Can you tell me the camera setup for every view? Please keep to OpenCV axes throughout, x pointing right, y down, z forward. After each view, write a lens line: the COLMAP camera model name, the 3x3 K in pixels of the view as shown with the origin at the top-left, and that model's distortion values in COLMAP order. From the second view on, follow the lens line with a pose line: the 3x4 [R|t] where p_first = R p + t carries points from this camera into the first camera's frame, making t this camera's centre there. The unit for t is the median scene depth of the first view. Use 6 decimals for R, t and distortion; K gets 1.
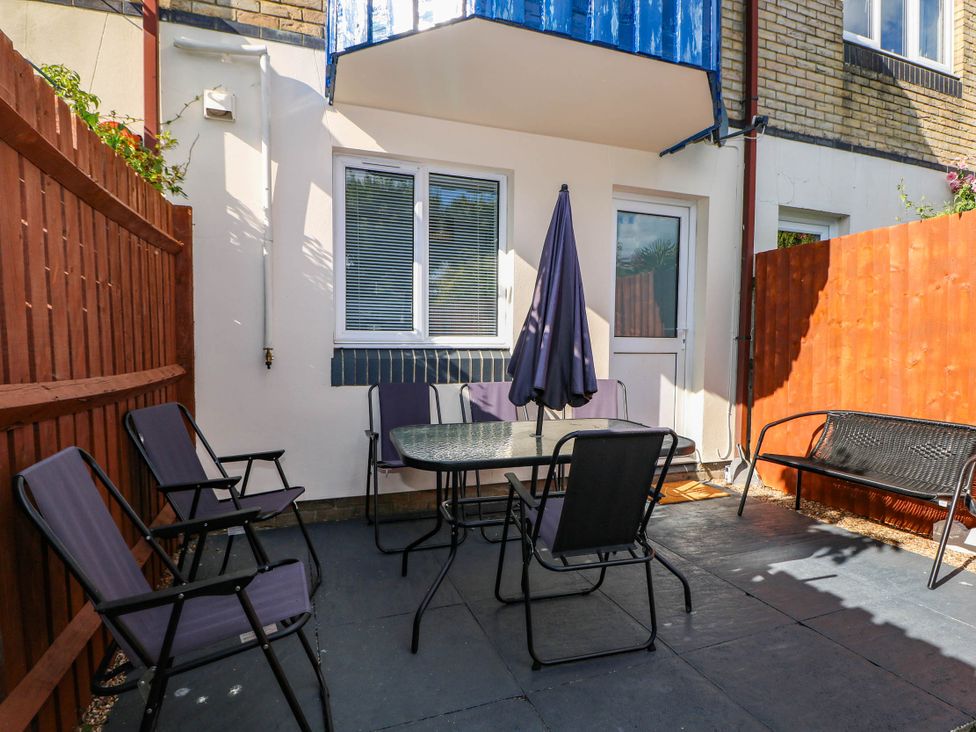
lens RADIAL K [[519.5, 0, 487.5], [0, 519.5, 363.3], [0, 0, 1]] dist [0.002775, -0.013870]
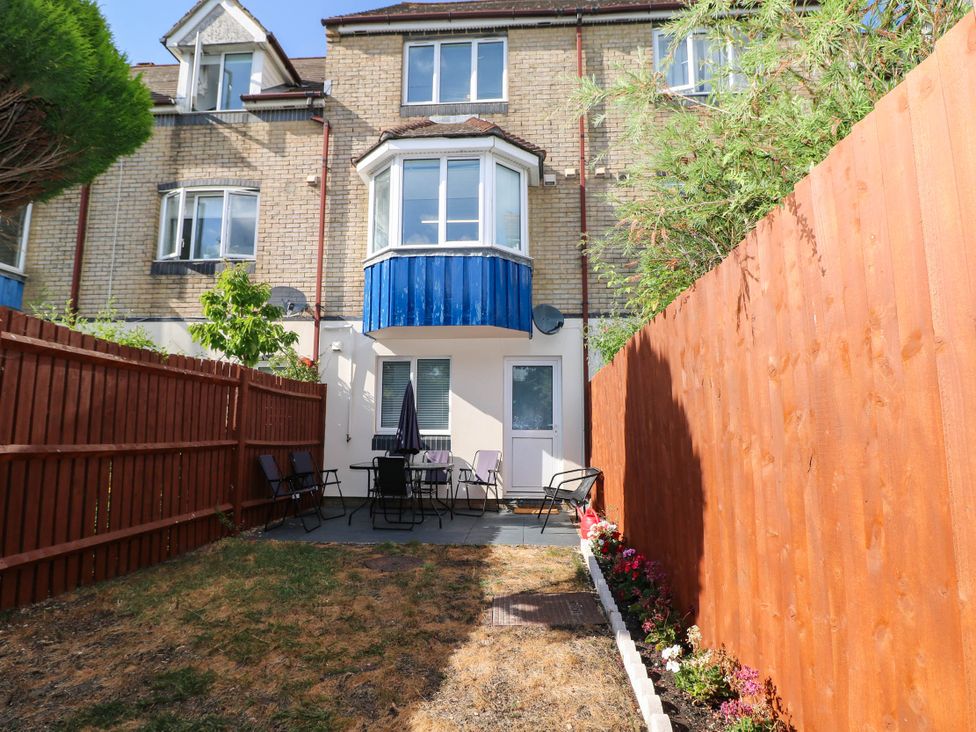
lens RADIAL K [[519.5, 0, 487.5], [0, 519.5, 363.3], [0, 0, 1]] dist [0.002775, -0.013870]
pose [[0.916356, -0.053154, -0.396821, 1.315229], [-0.016007, 0.985491, -0.168970, 0.049647], [0.400045, 0.161188, 0.902210, -1.174055]]
